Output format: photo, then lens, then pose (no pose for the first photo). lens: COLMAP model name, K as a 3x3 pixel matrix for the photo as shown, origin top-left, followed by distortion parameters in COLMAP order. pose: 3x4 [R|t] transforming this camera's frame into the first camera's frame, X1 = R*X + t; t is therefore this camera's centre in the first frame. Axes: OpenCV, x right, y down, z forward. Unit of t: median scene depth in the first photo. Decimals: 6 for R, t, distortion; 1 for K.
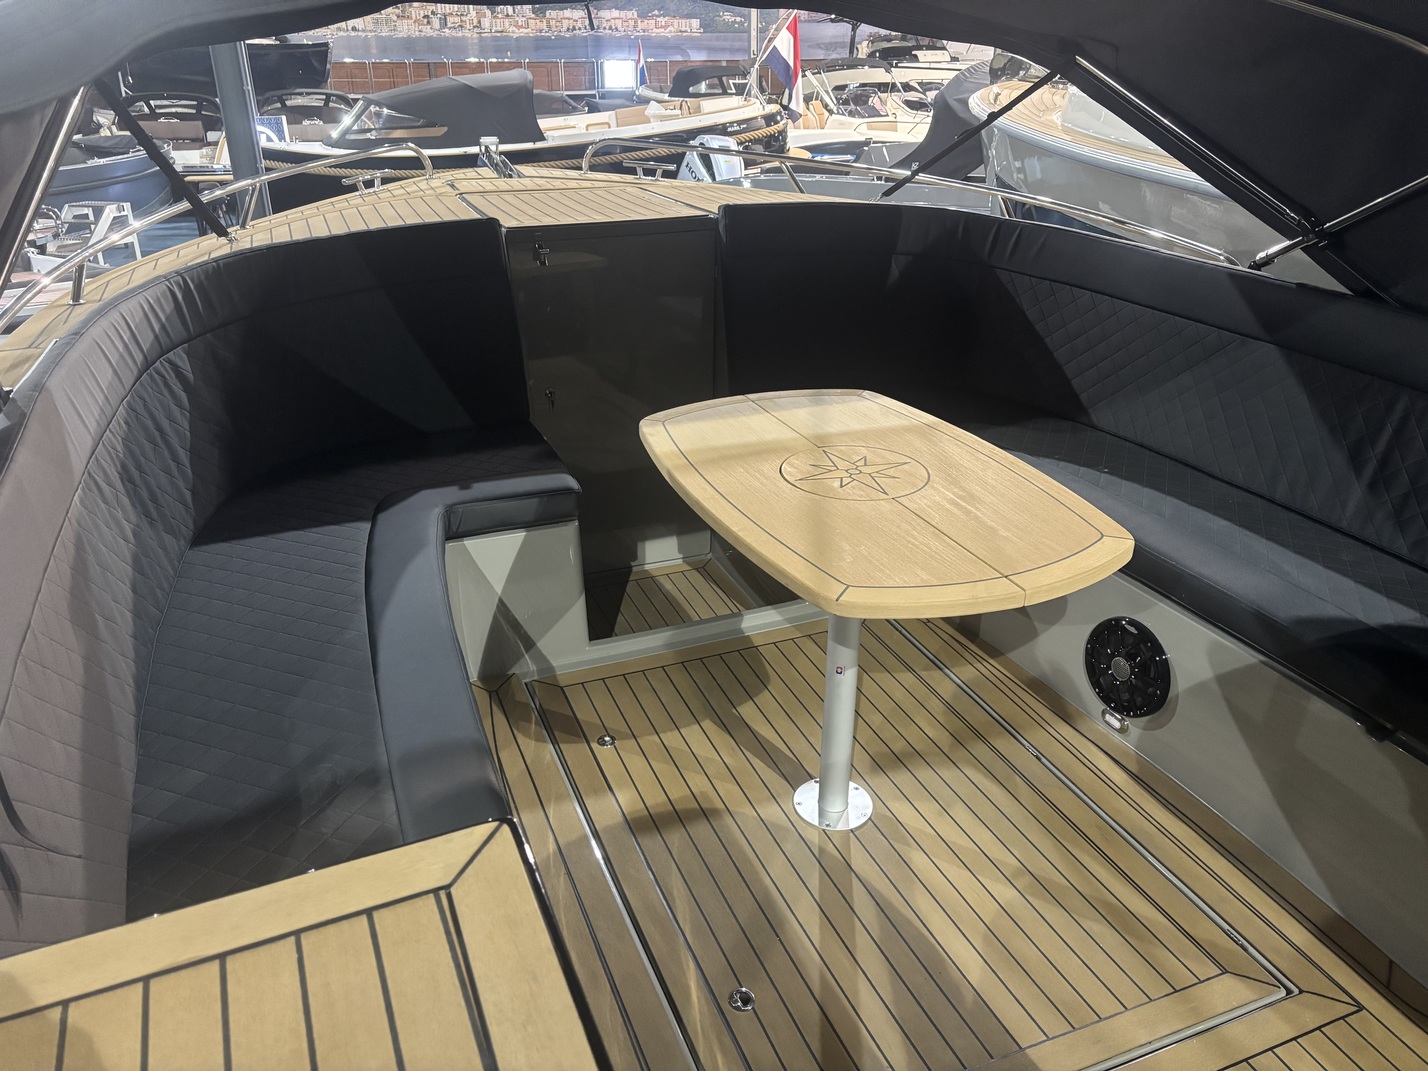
lens RADIAL K [[1082.4, 0, 701.6], [0, 1082.4, 523.8], [0, 0, 1]] dist [0.042834, -0.047438]
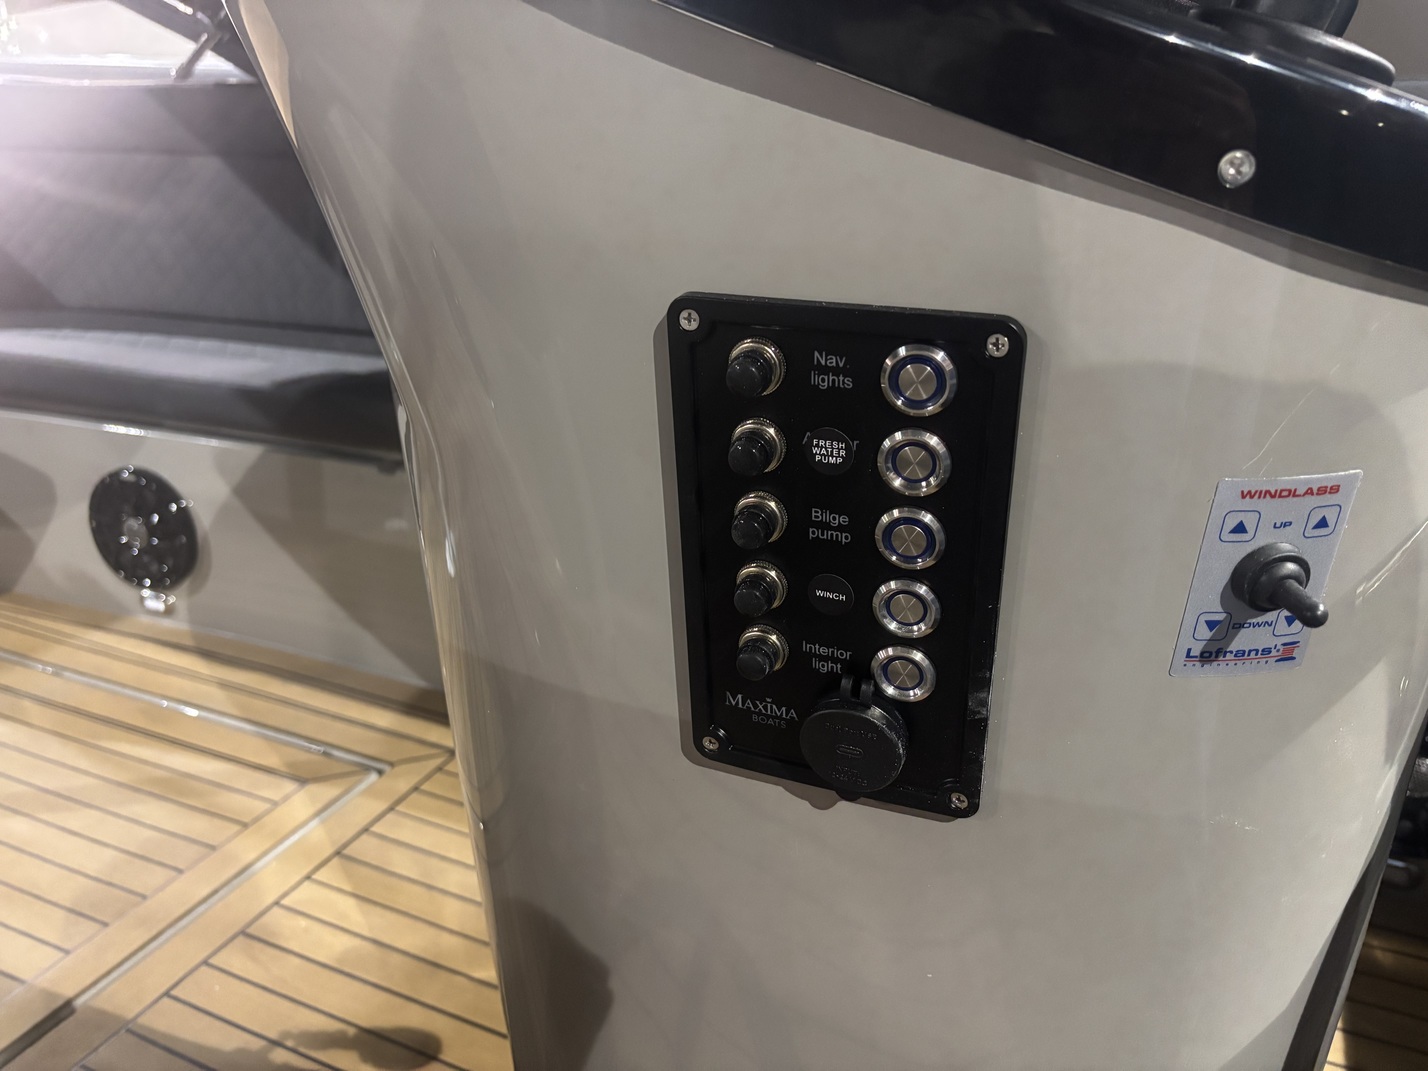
lens RADIAL K [[1082.4, 0, 715.5], [0, 1082.4, 541.0], [0, 0, 1]] dist [0.042834, -0.047438]
pose [[0.715919, -0.252956, 0.650748, 0.161516], [0.291855, 0.955145, 0.050196, 0.216167], [-0.634256, 0.153988, 0.757633, 0.118538]]
